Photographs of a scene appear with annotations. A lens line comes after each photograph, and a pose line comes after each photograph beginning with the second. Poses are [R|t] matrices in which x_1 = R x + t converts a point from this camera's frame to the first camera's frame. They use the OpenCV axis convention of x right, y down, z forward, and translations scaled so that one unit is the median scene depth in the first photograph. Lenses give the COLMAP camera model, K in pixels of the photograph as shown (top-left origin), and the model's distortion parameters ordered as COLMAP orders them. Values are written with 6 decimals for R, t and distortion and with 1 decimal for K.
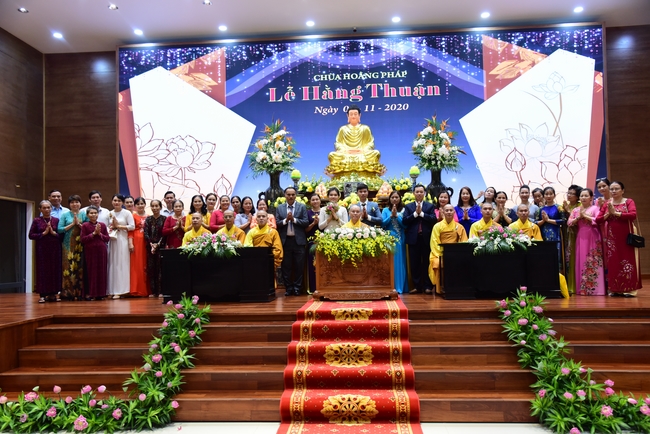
lens RADIAL K [[559.2, 0, 325.0], [0, 559.2, 228.7], [0, 0, 1]] dist [-0.007587, 0.068579]
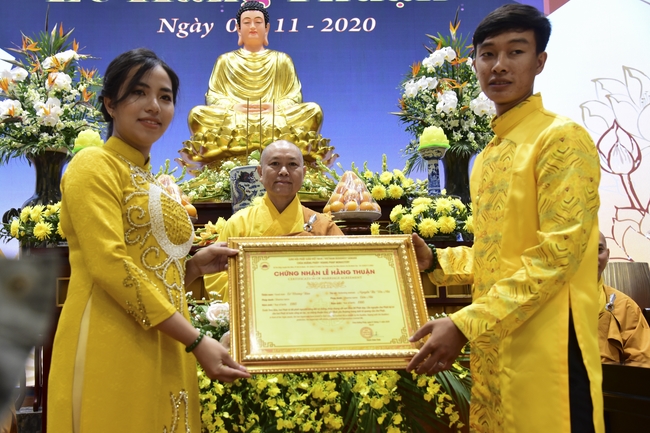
lens RADIAL K [[713.9, 0, 275.2], [0, 713.9, 249.3], [0, 0, 1]] dist [0.007850, 0.124809]
pose [[0.993377, 0.007483, 0.114661, 0.009484], [0.001390, 0.997022, -0.077111, -0.000198], [-0.114896, 0.076759, 0.990407, 0.519741]]
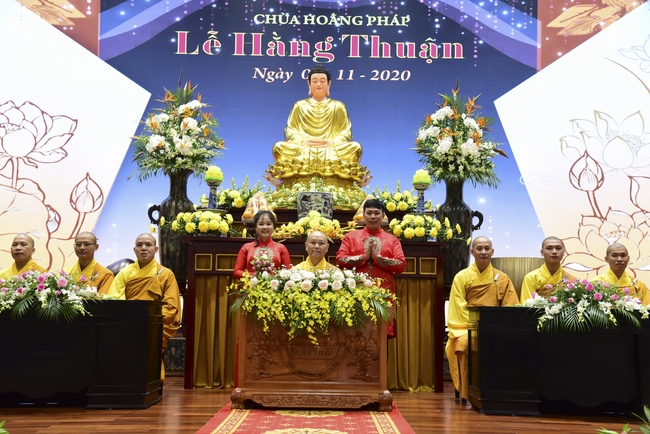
lens RADIAL K [[806.6, 0, 322.0], [0, 806.6, 229.4], [0, 0, 1]] dist [0.178897, 0.059026]
pose [[0.996794, 0.043058, 0.067443, 0.003581], [-0.038737, 0.997190, -0.064118, 0.006303], [-0.070014, 0.061300, 0.995661, 0.164799]]
